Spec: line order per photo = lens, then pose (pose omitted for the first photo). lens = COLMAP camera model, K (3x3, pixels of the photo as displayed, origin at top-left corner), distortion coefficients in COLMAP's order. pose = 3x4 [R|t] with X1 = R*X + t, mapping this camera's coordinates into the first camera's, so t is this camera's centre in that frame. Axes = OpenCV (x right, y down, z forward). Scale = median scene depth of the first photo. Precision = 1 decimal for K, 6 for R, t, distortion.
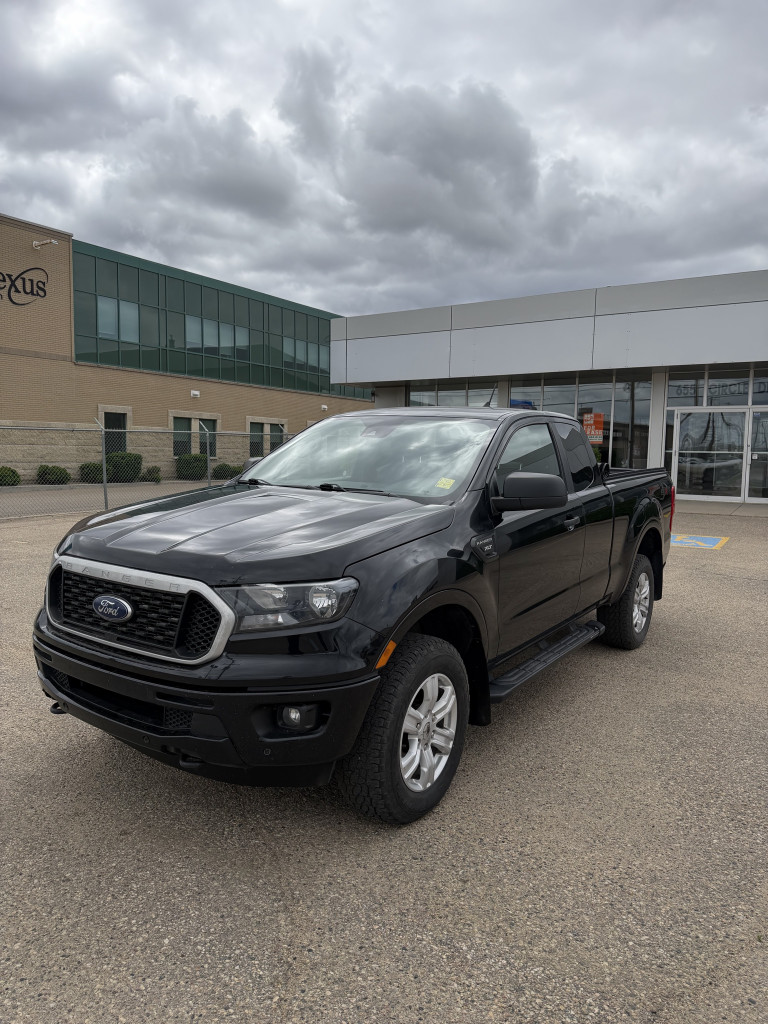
lens RADIAL K [[737.1, 0, 384.0], [0, 737.1, 512.0], [0, 0, 1]] dist [0.055742, -0.001514]
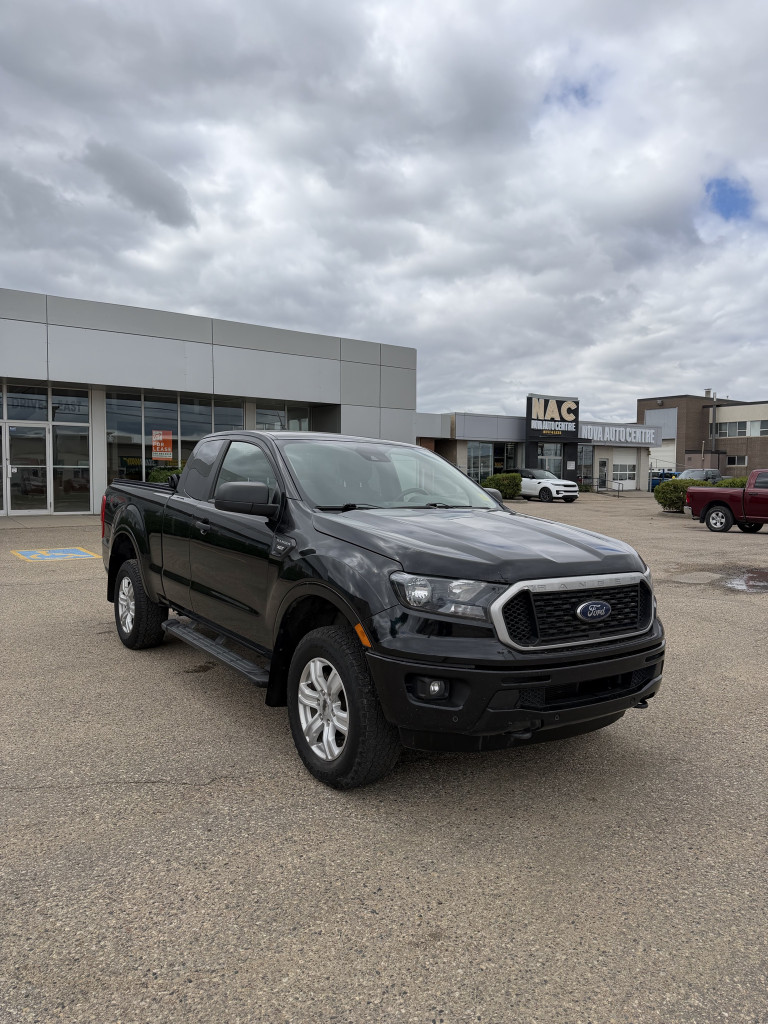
lens RADIAL K [[752.3, 0, 384.0], [0, 752.3, 512.0], [0, 0, 1]] dist [0.048789, 0.000287]
pose [[0.320577, -0.064323, 0.945036, -0.502711], [0.077342, 0.996138, 0.041565, -0.032235], [-0.944060, 0.059766, 0.324314, 0.288551]]
